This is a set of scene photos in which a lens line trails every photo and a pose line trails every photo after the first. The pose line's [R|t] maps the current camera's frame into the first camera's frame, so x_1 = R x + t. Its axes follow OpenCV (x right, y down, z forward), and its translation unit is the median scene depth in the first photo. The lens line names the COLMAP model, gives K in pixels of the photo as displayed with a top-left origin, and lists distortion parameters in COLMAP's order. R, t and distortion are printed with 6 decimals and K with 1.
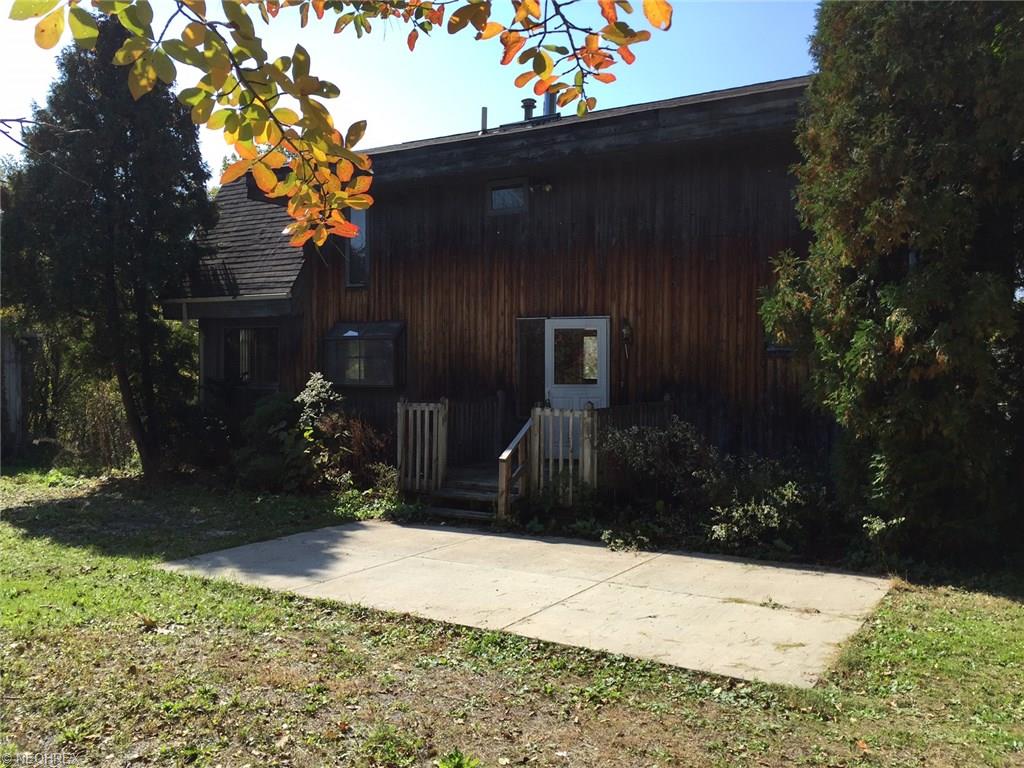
lens RADIAL K [[878.8, 0, 517.1], [0, 878.8, 377.2], [0, 0, 1]] dist [0.084701, -0.119052]
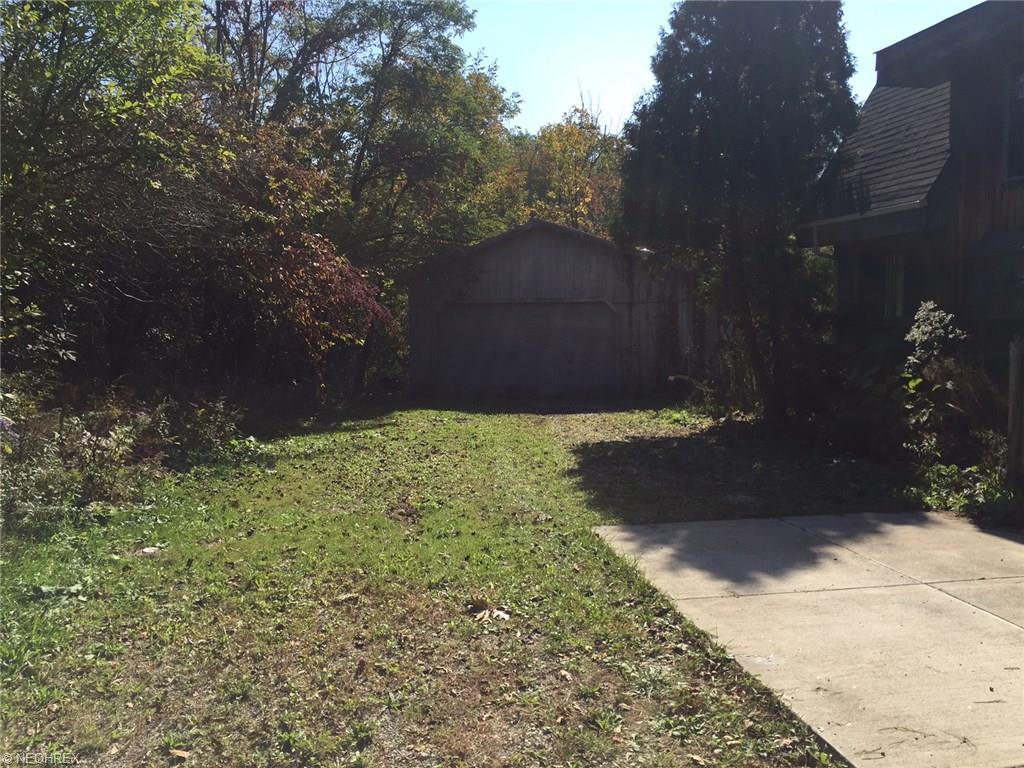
lens RADIAL K [[878.8, 0, 517.1], [0, 878.8, 377.2], [0, 0, 1]] dist [0.084701, -0.119052]
pose [[0.673226, 0.042331, -0.738224, 0.085197], [0.005720, 0.998032, 0.062445, 0.008680], [0.739415, -0.046262, 0.671659, 0.213123]]
